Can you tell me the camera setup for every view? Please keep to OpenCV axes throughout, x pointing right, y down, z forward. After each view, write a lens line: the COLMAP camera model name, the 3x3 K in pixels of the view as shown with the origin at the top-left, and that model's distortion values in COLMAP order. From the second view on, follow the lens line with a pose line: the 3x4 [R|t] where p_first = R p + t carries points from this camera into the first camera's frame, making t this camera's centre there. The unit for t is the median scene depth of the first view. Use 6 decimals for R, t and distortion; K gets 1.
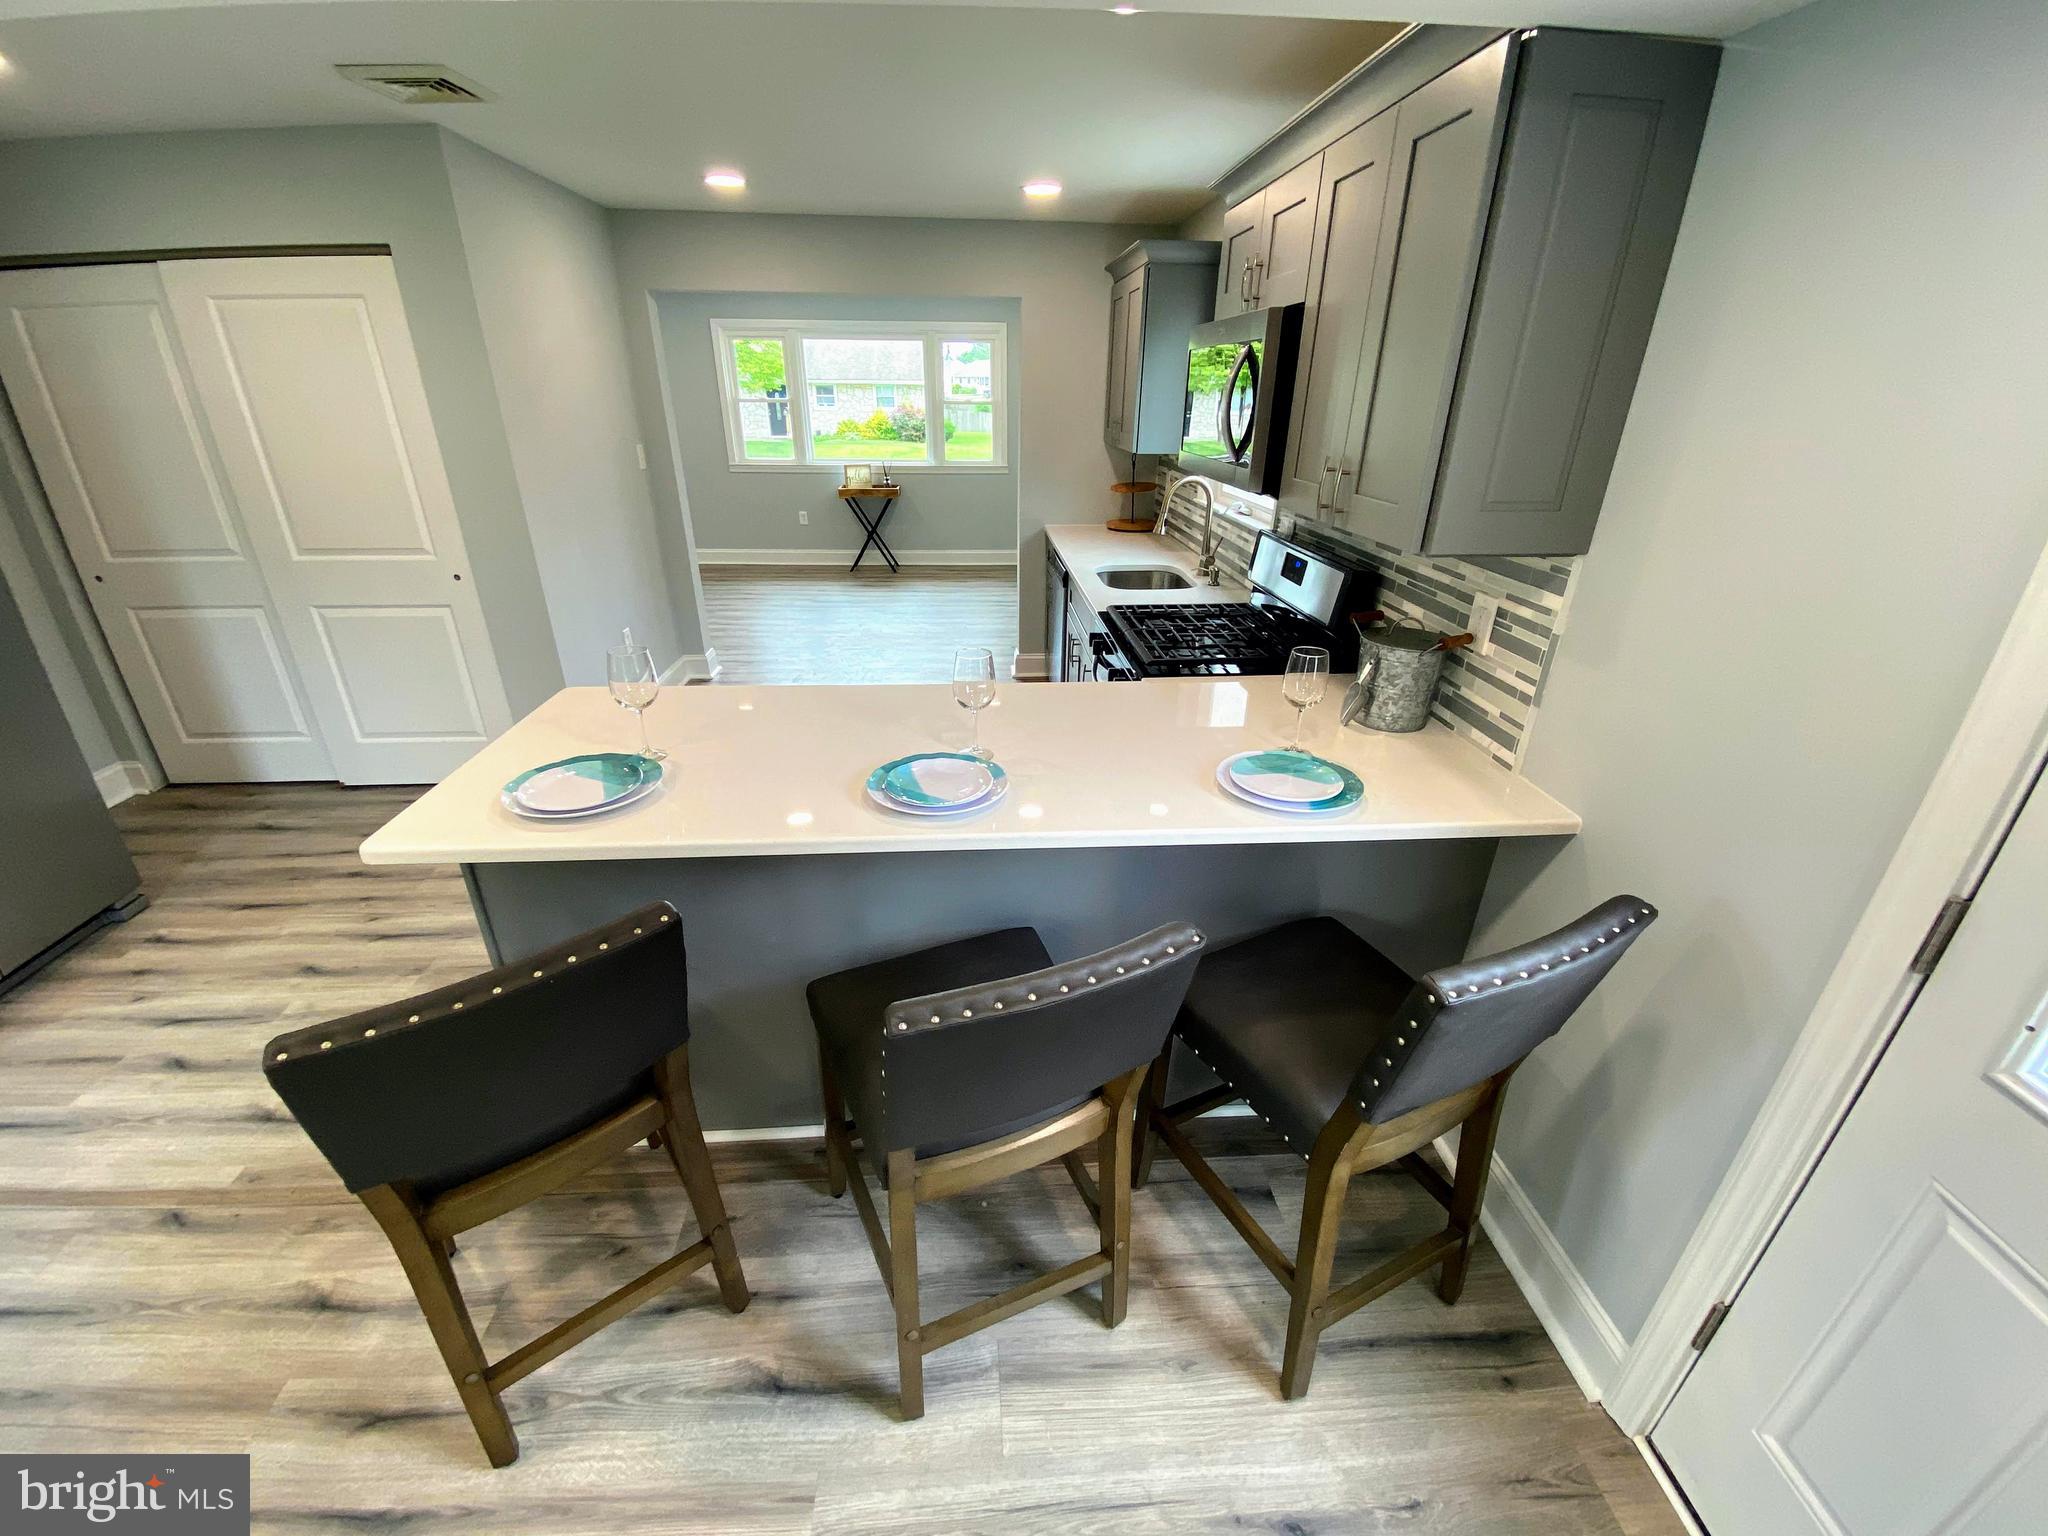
lens RADIAL K [[833.8, 0, 1019.9], [0, 833.8, 772.5], [0, 0, 1]] dist [0.024693, -0.022788]
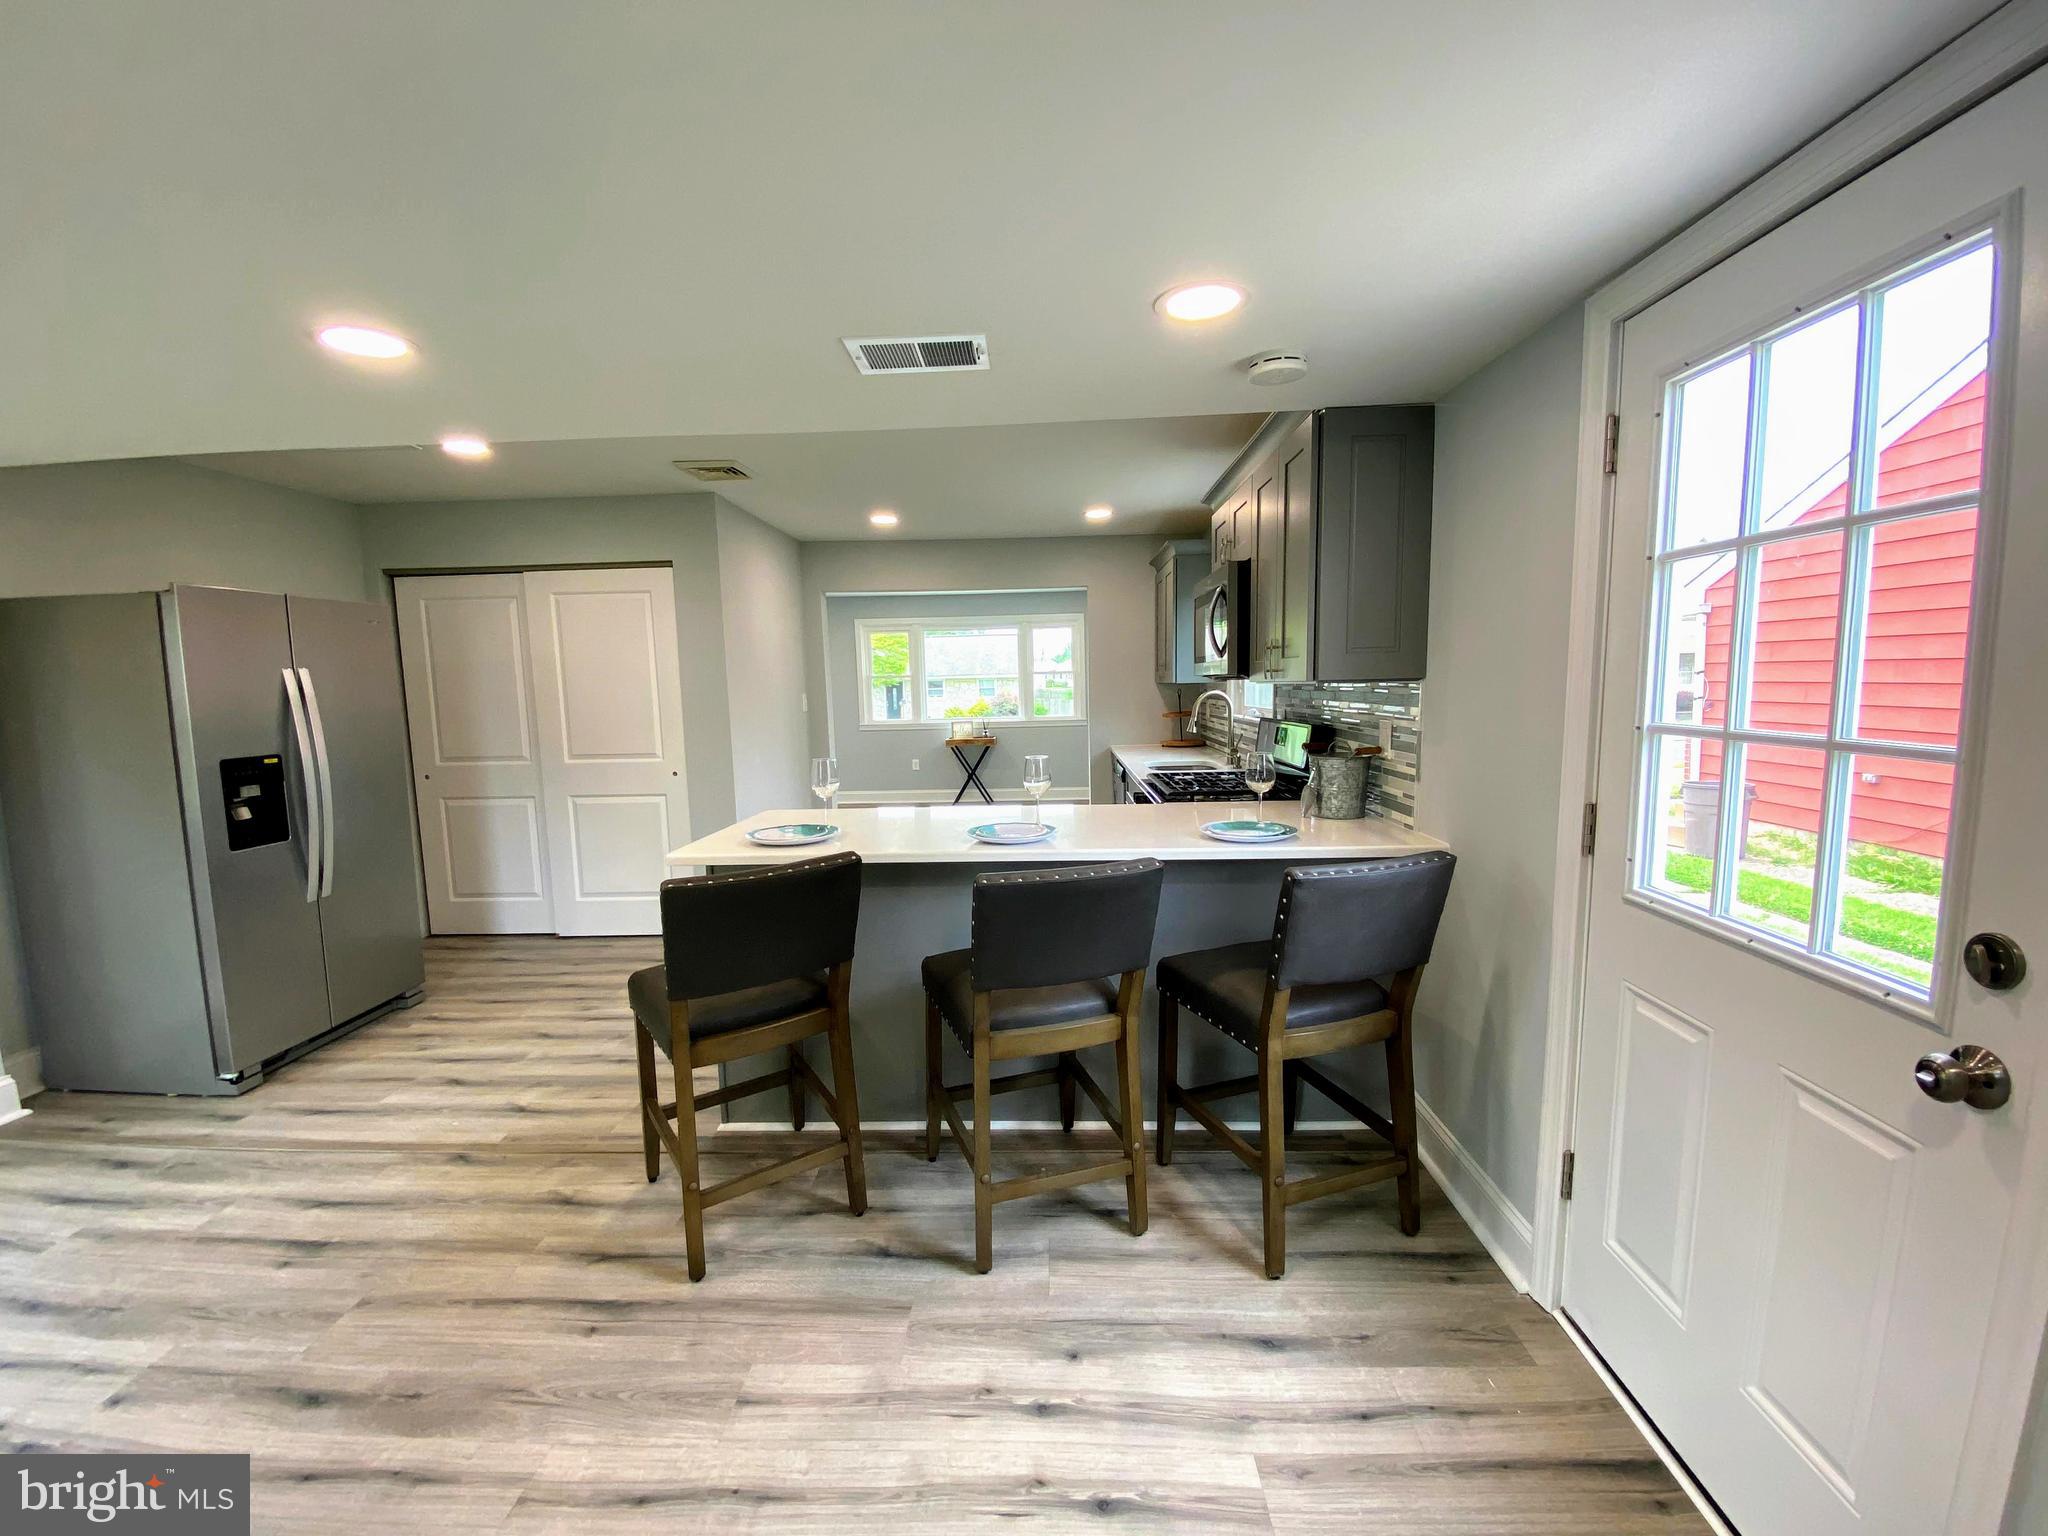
lens RADIAL K [[828.4, 0, 1021.7], [0, 828.4, 770.3], [0, 0, 1]] dist [0.025924, -0.023946]
pose [[0.994248, -0.020643, -0.105092, 0.055015], [-0.013975, 0.947851, -0.318406, 0.259720], [0.106184, 0.318043, 0.942111, -0.311477]]
